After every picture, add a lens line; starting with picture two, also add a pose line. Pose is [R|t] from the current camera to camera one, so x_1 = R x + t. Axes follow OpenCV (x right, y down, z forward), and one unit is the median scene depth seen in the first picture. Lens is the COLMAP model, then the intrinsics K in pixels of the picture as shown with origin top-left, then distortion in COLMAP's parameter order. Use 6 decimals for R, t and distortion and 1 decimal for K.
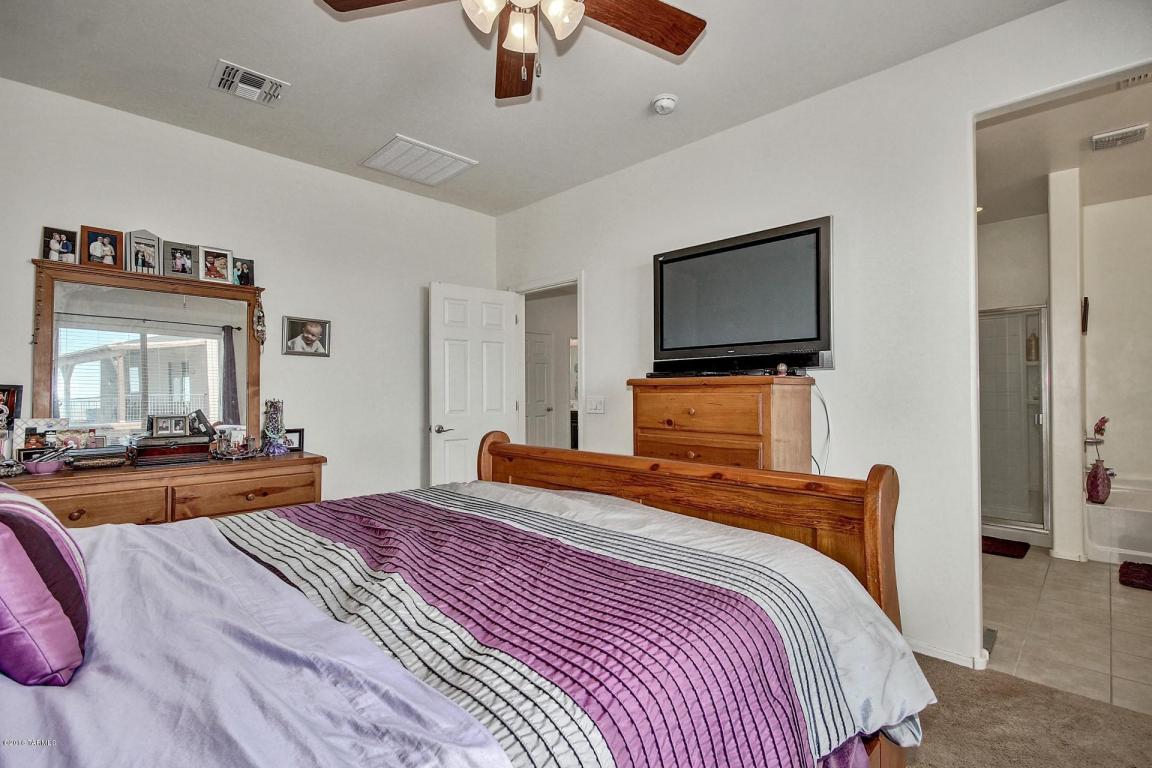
lens RADIAL K [[530.9, 0, 581.2], [0, 530.9, 386.3], [0, 0, 1]] dist [0.001207, -0.000554]
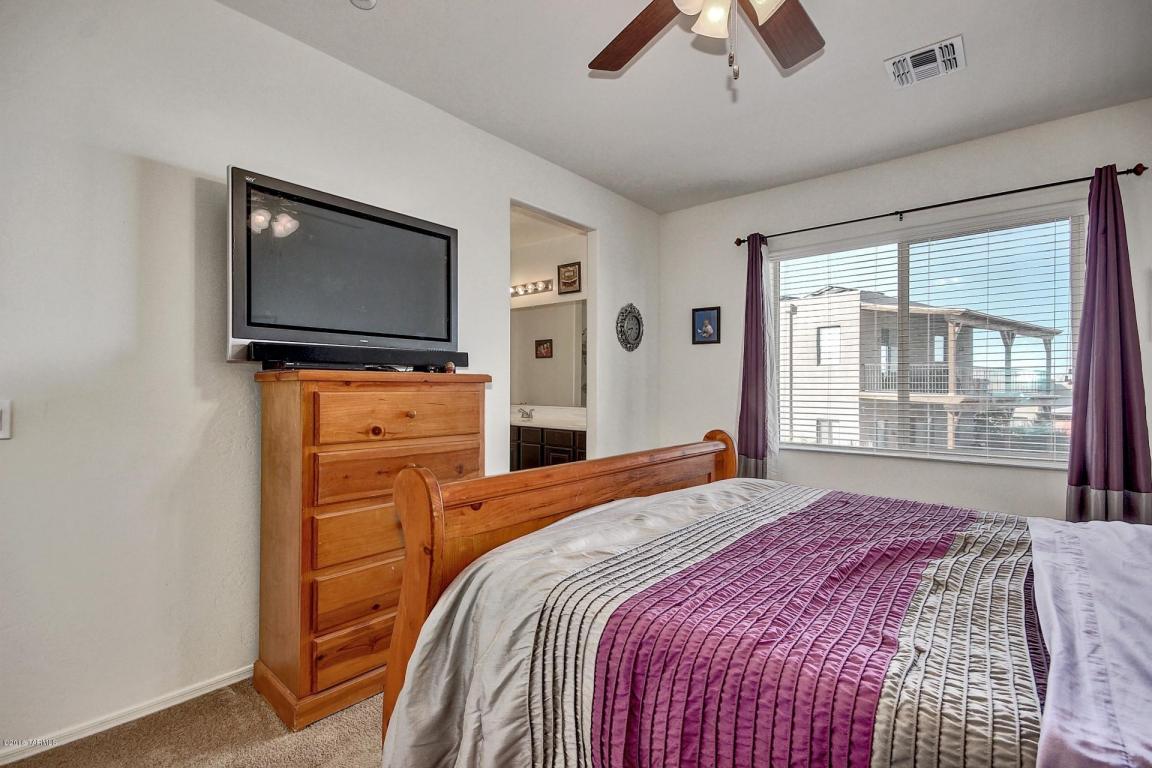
lens RADIAL K [[530.9, 0, 581.2], [0, 530.9, 386.3], [0, 0, 1]] dist [0.001207, -0.000554]
pose [[-0.071933, 0.008606, 0.997372, -0.613408], [-0.011620, 0.999888, -0.009466, 0.009203], [-0.997342, -0.012270, -0.071825, 0.783845]]
